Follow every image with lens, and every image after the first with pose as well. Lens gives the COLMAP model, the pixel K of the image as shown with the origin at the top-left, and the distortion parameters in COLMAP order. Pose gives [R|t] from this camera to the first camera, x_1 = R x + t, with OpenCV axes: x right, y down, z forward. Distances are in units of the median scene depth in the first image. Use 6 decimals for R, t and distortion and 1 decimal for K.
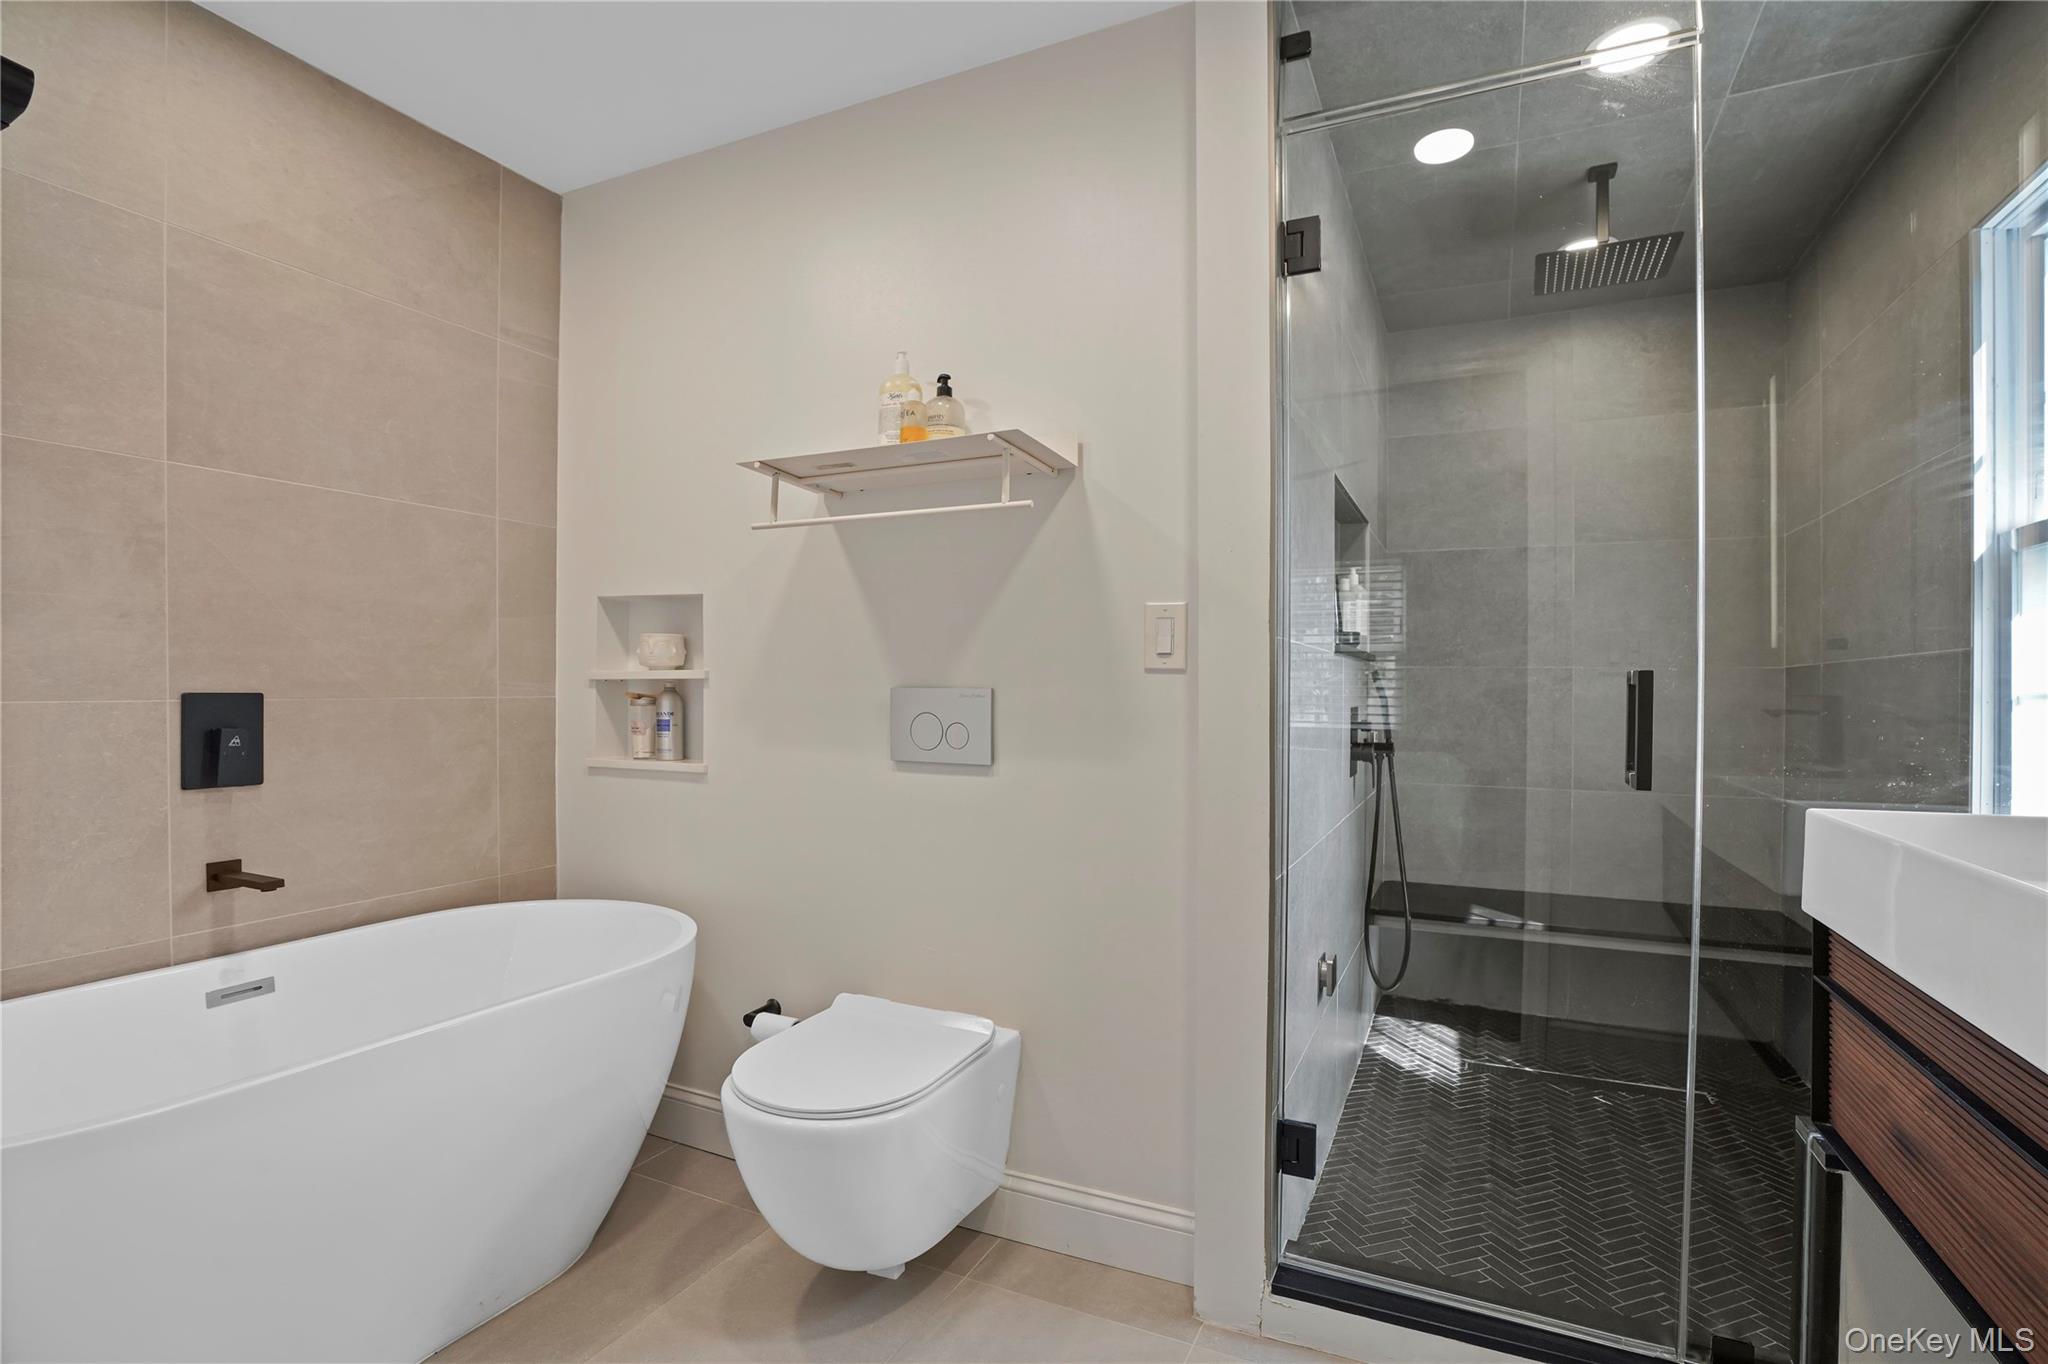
lens RADIAL K [[946.8, 0, 1062.4], [0, 946.8, 677.6], [0, 0, 1]] dist [-0.027045, 0.004795]
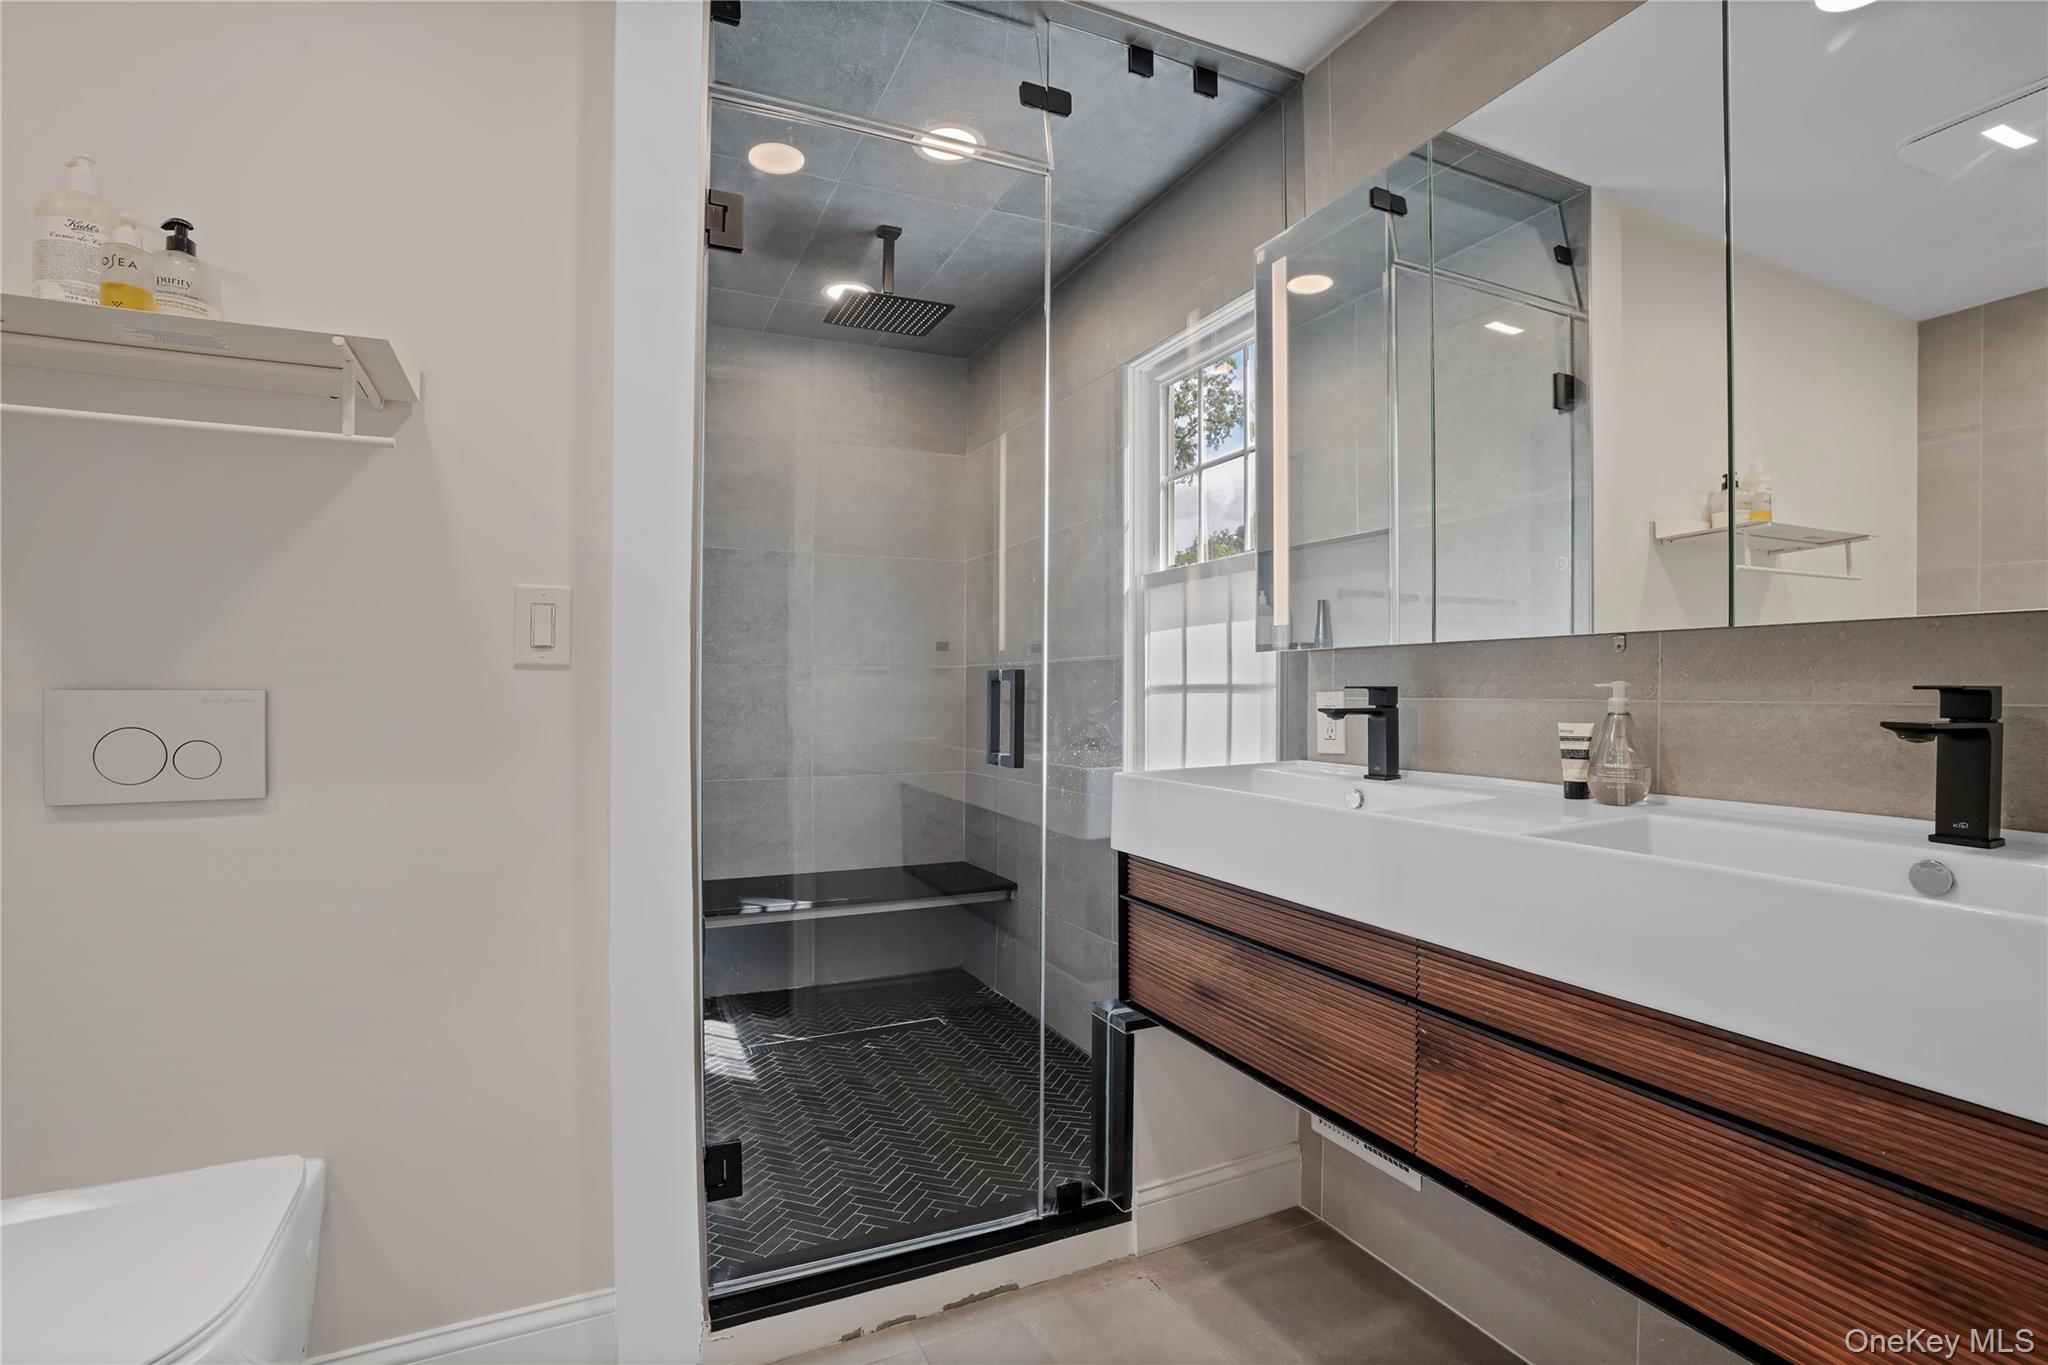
lens RADIAL K [[971.2, 0, 1027.2], [0, 971.2, 677.9], [0, 0, 1]] dist [-0.013712, 0.003957]
pose [[0.666951, -0.000265, 0.745101, -0.229124], [-0.003346, 0.999989, 0.003352, -0.001458], [-0.745094, -0.004729, 0.666943, 0.097397]]
